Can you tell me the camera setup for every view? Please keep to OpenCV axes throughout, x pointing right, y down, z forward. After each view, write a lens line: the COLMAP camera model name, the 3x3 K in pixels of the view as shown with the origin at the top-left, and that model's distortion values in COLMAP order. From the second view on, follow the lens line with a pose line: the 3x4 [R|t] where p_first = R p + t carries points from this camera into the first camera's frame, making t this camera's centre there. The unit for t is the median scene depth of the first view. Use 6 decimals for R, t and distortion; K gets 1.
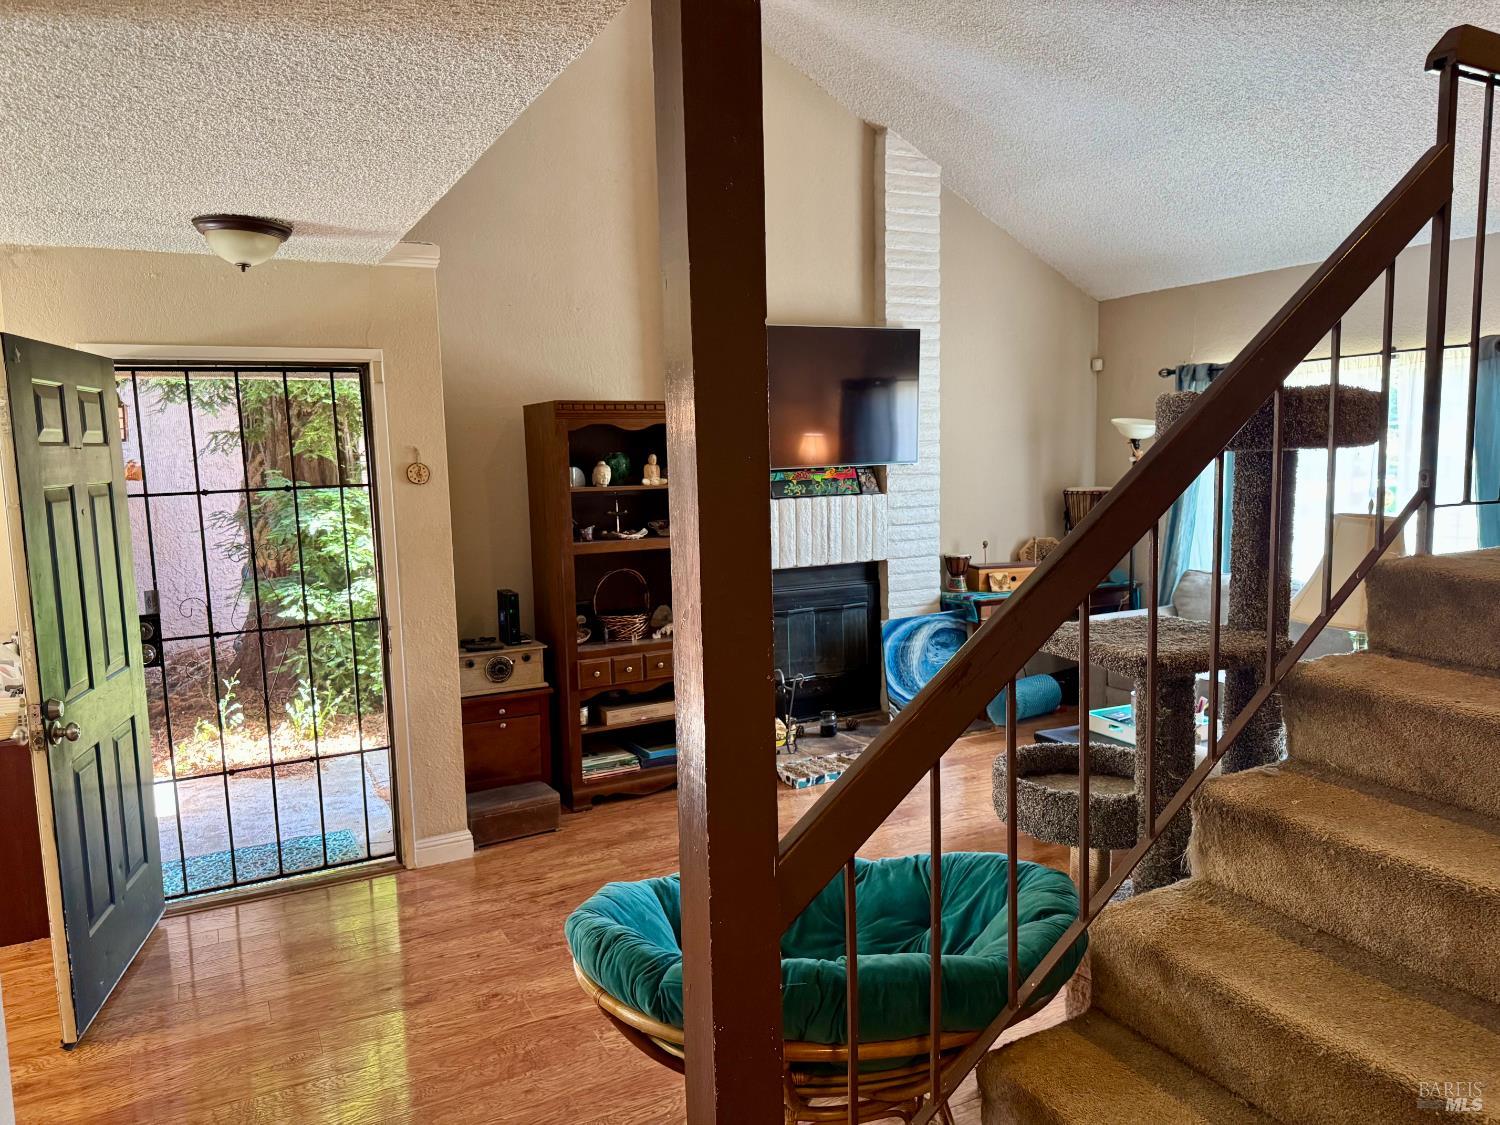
lens RADIAL K [[1050.2, 0, 750.5], [0, 1050.2, 562.9], [0, 0, 1]] dist [0.009637, -0.003925]
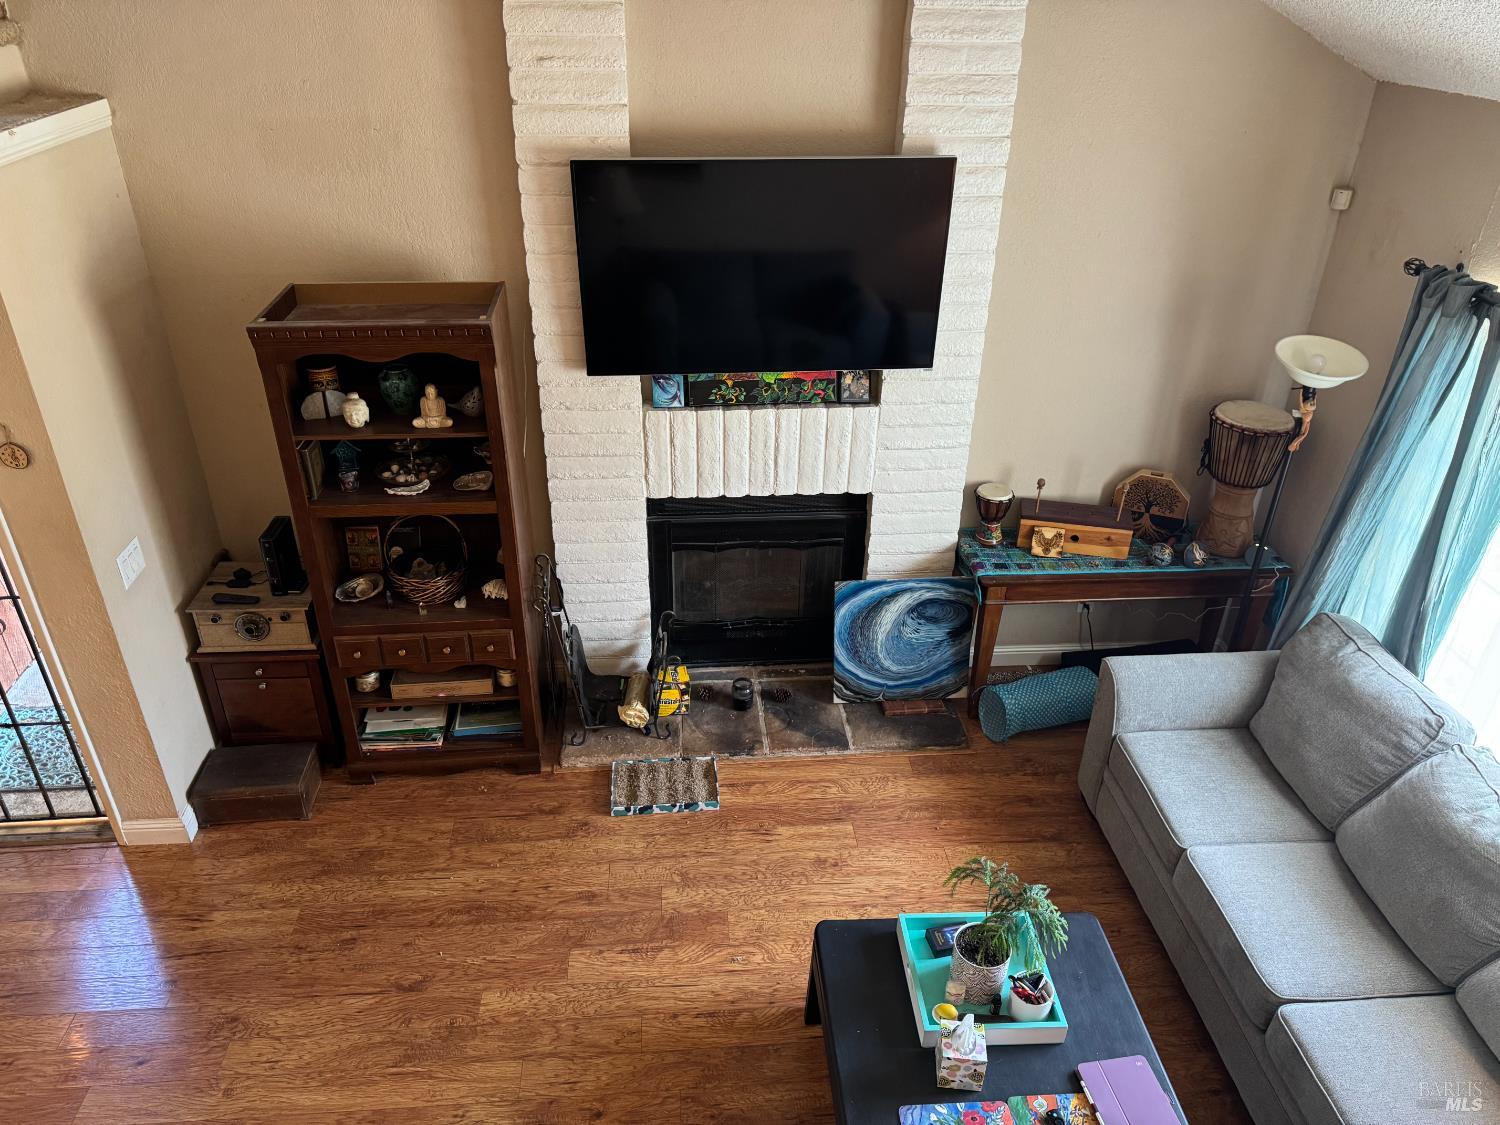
lens RADIAL K [[1050.2, 0, 750.5], [0, 1050.2, 562.9], [0, 0, 1]] dist [0.009637, -0.003925]
pose [[0.922764, 0.225042, -0.312829, 0.292857], [-0.081447, 0.907327, 0.412462, -0.250807], [0.376659, -0.355126, 0.855578, 0.355525]]
